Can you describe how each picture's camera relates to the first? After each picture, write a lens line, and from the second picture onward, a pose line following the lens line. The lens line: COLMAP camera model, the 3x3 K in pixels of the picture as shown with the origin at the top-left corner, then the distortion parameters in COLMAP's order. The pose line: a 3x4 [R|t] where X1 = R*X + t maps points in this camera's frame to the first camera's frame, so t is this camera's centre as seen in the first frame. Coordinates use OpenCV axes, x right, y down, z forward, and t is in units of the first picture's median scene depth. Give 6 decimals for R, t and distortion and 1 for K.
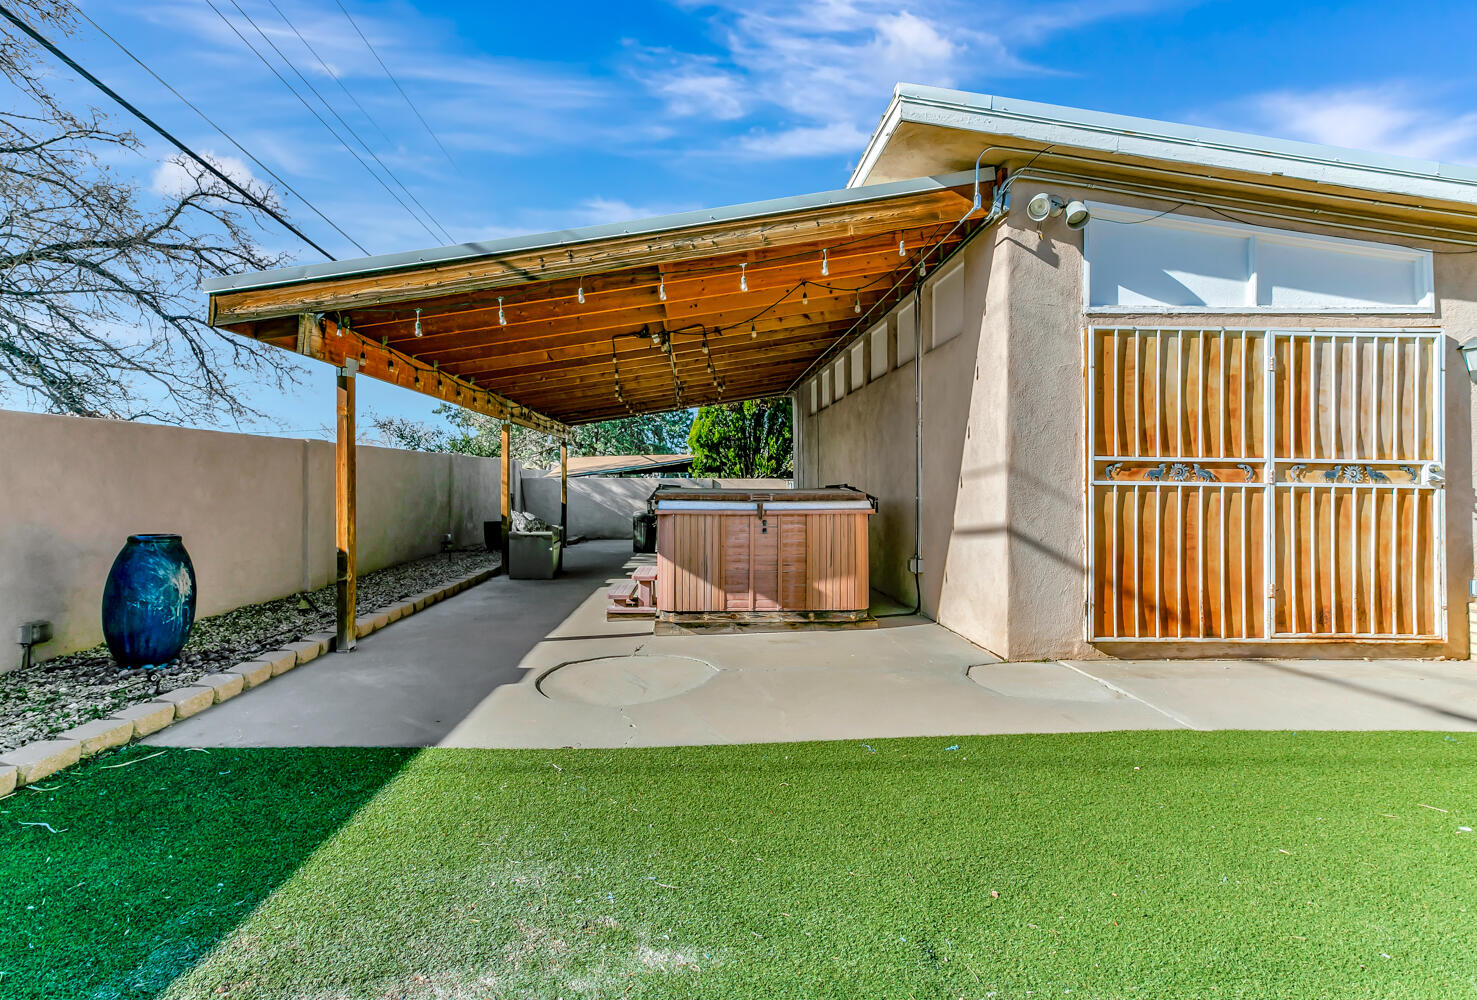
lens RADIAL K [[705.9, 0, 696.6], [0, 705.9, 470.7], [0, 0, 1]] dist [0.018631, -0.000139]
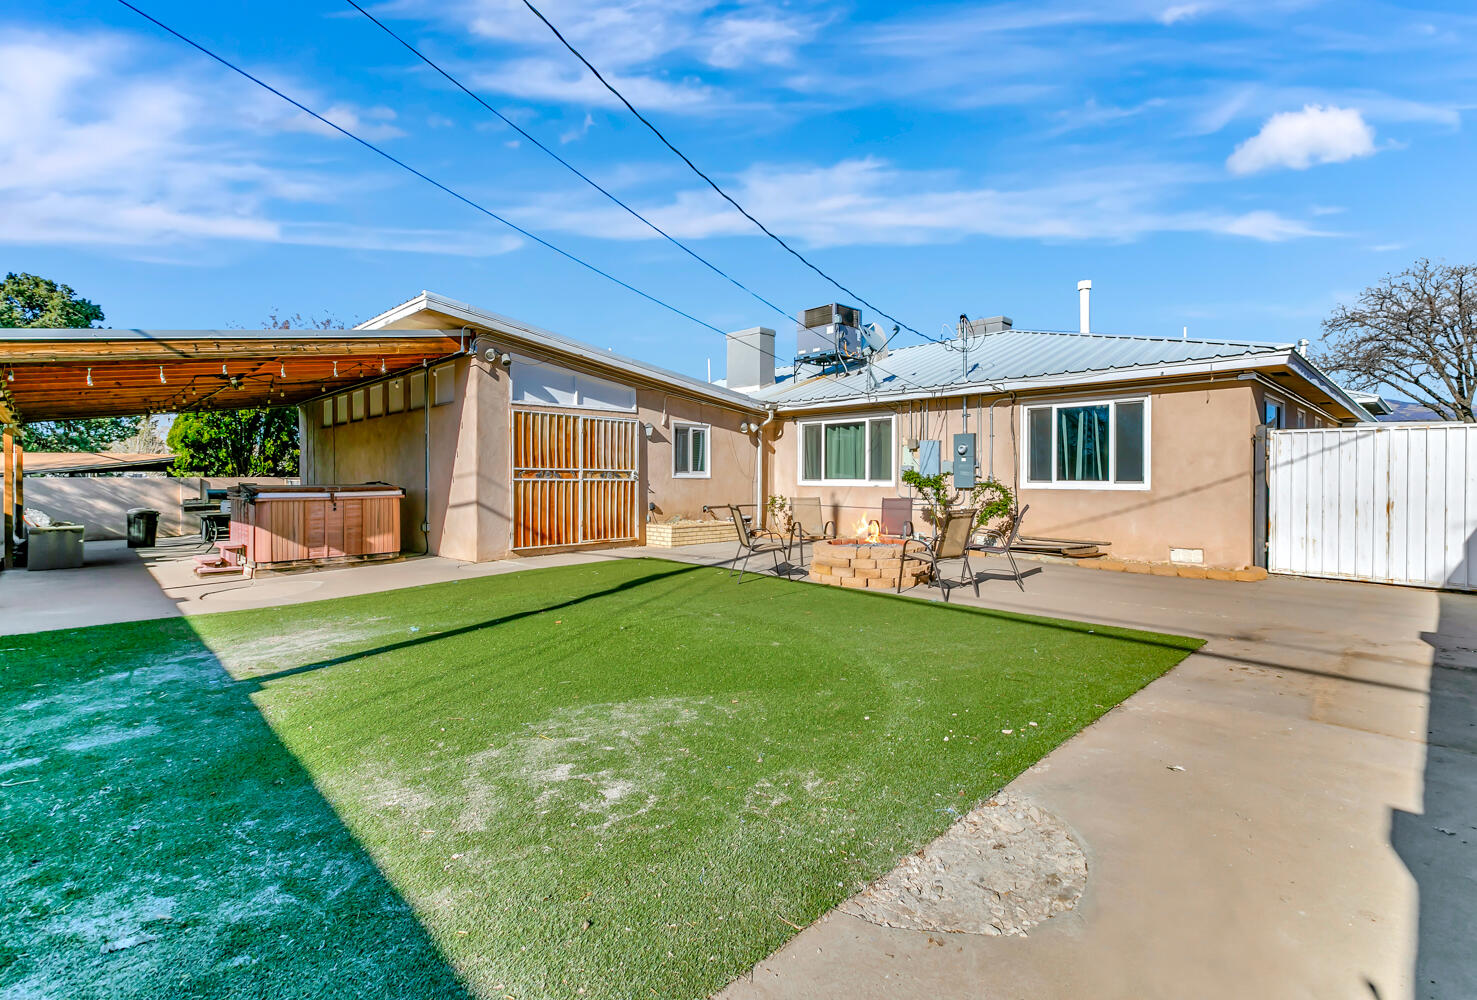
lens RADIAL K [[685.0, 0, 731.7], [0, 685.0, 472.6], [0, 0, 1]] dist [0.019040, 0.000349]
pose [[0.720522, -0.000562, 0.693432, -0.438509], [-0.004717, 0.999973, 0.005712, -0.020134], [-0.693416, -0.007387, 0.720499, -1.016708]]
